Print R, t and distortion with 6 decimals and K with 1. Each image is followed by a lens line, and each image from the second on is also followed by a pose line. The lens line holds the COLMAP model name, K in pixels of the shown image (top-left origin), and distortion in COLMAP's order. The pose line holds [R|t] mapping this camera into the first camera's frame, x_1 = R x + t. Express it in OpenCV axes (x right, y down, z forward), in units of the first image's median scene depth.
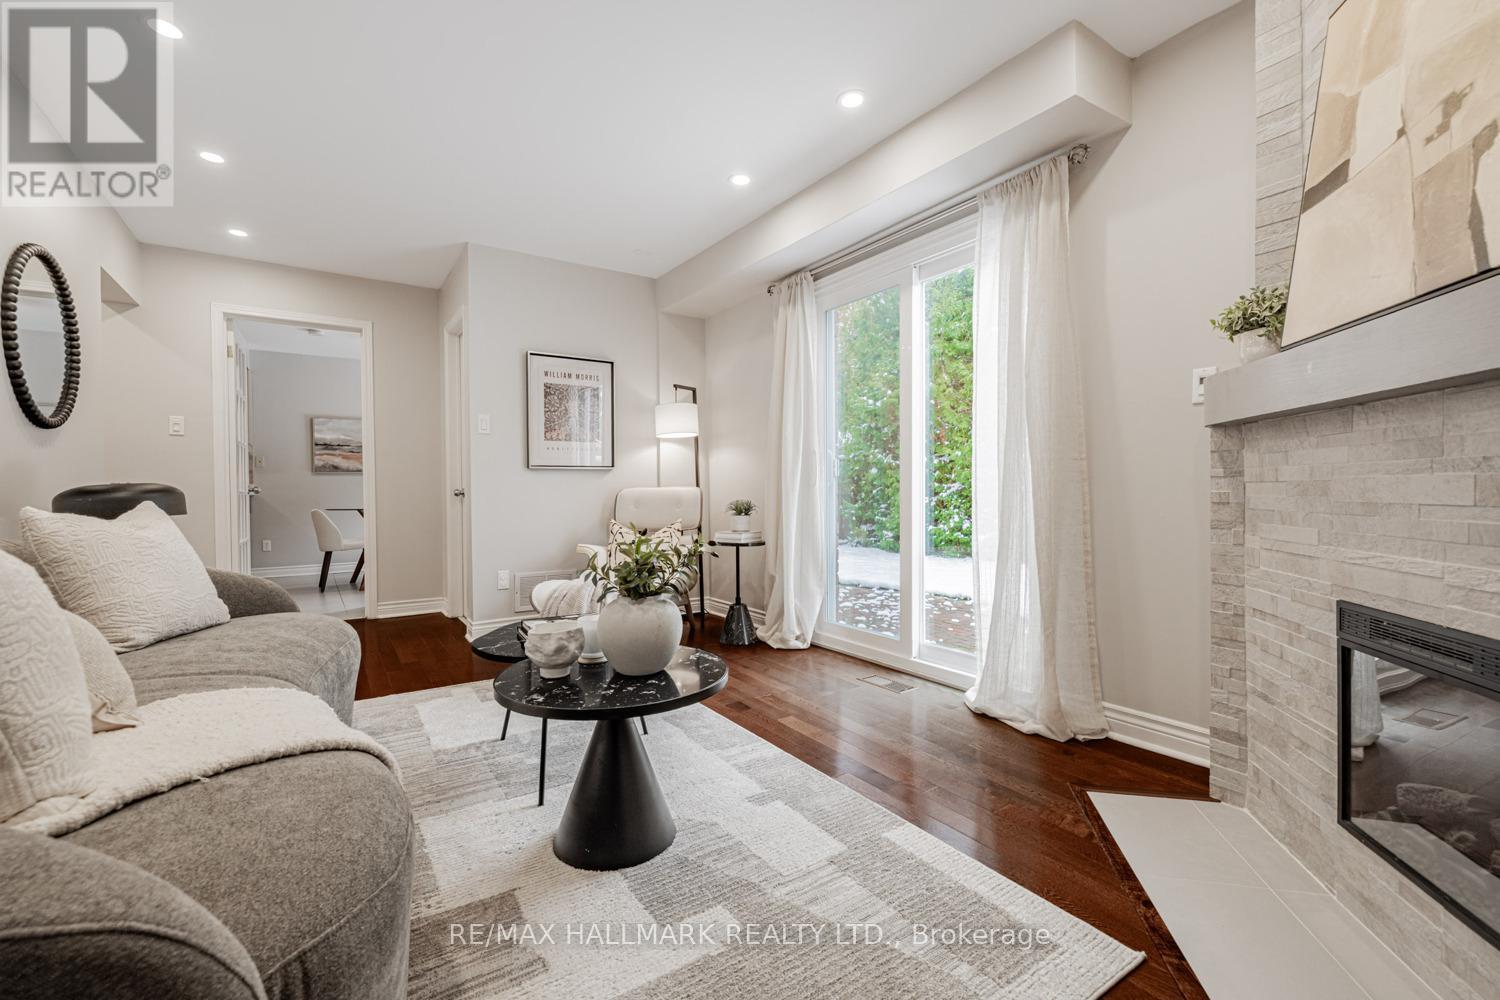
lens RADIAL K [[638.2, 0, 746.7], [0, 638.2, 491.0], [0, 0, 1]] dist [0.003820, 0.000281]
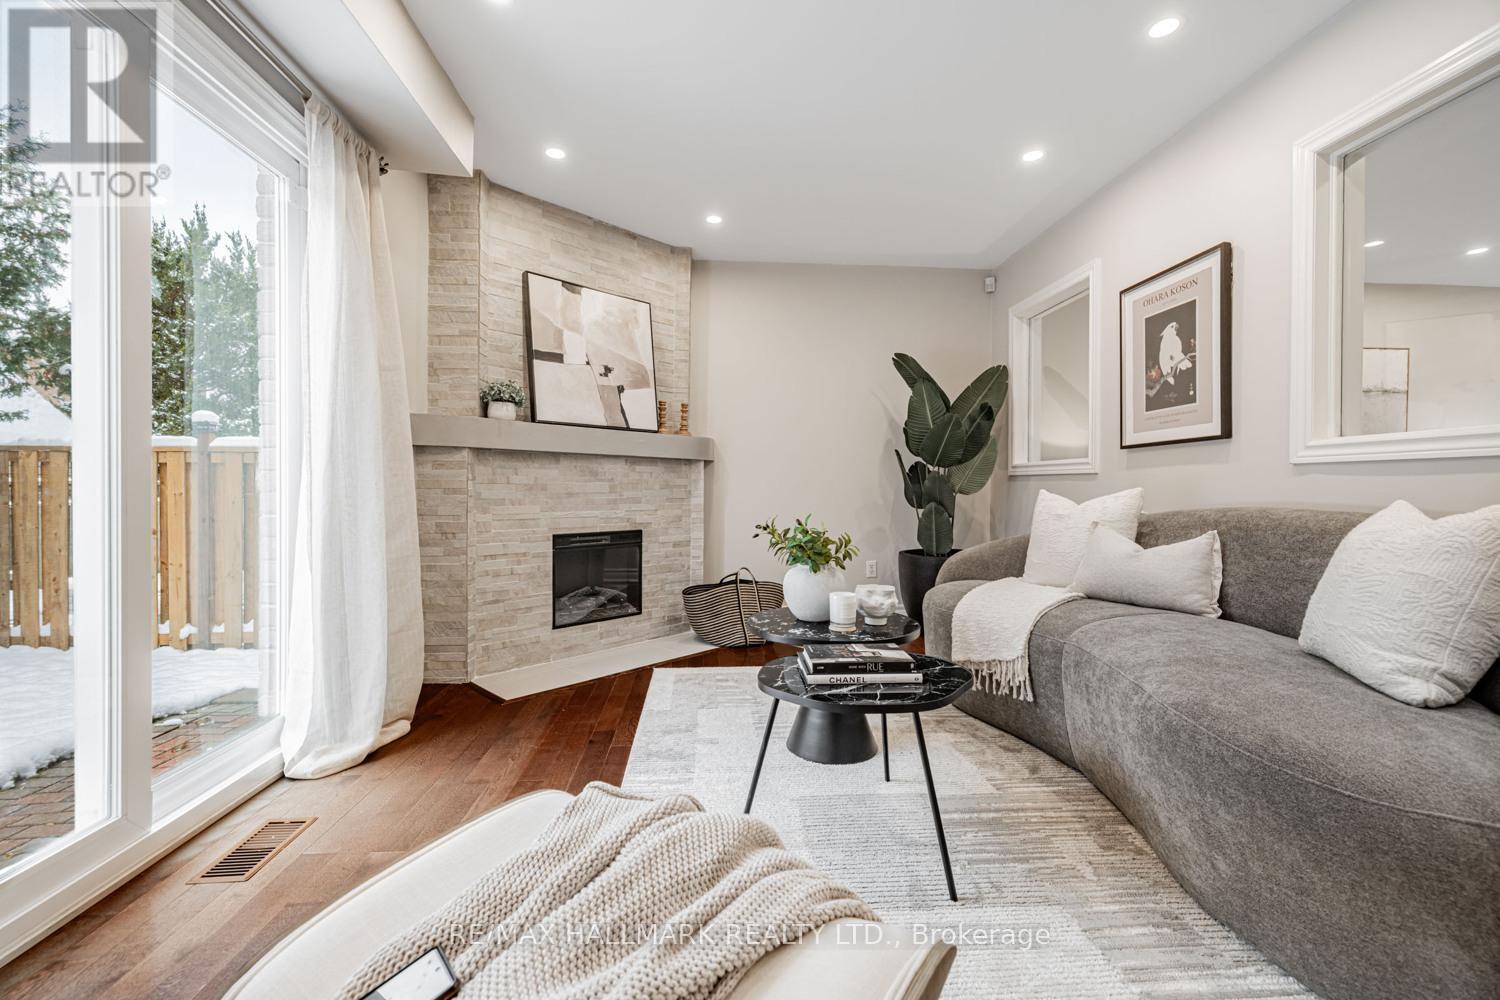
lens RADIAL K [[638.2, 0, 750.6], [0, 638.2, 495.4], [0, 0, 1]] dist [0.003820, 0.000281]
pose [[-0.874035, -0.000650, 0.485863, -0.893715], [0.005077, 0.999932, 0.010470, 0.005251], [-0.485837, 0.011618, -0.873972, 2.809509]]
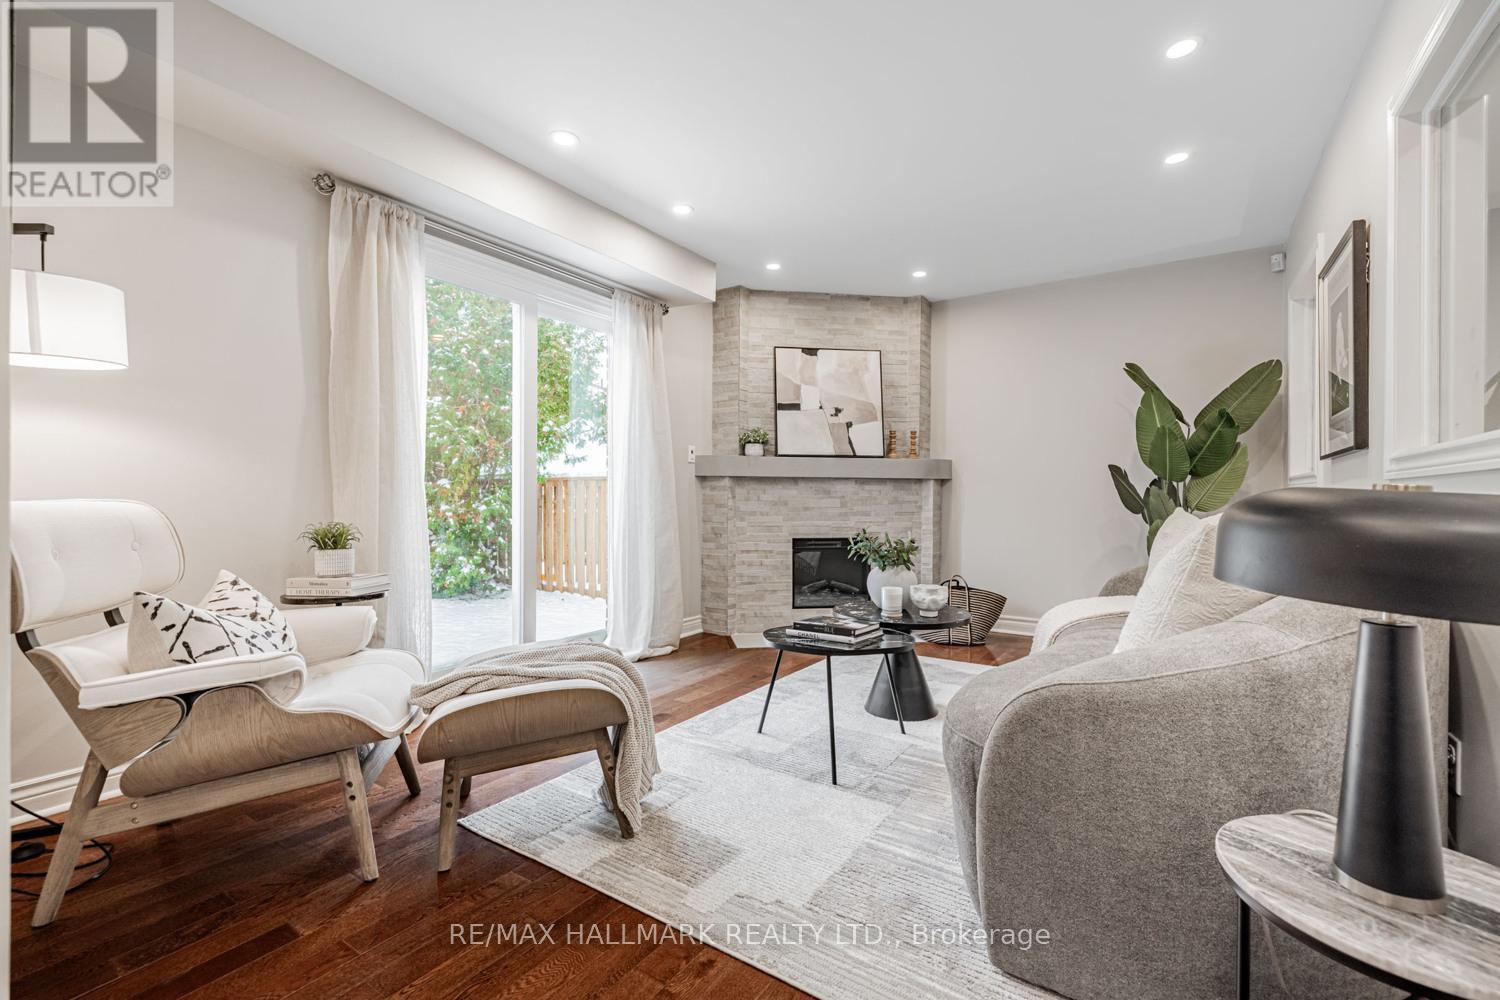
lens RADIAL K [[638.2, 0, 744.6], [0, 638.2, 504.7], [0, 0, 1]] dist [0.003820, 0.000281]
pose [[-0.391640, -0.001373, 0.920117, -1.977916], [0.003694, 0.999988, 0.003064, -0.006859], [-0.920111, 0.004599, -0.391631, 2.558009]]
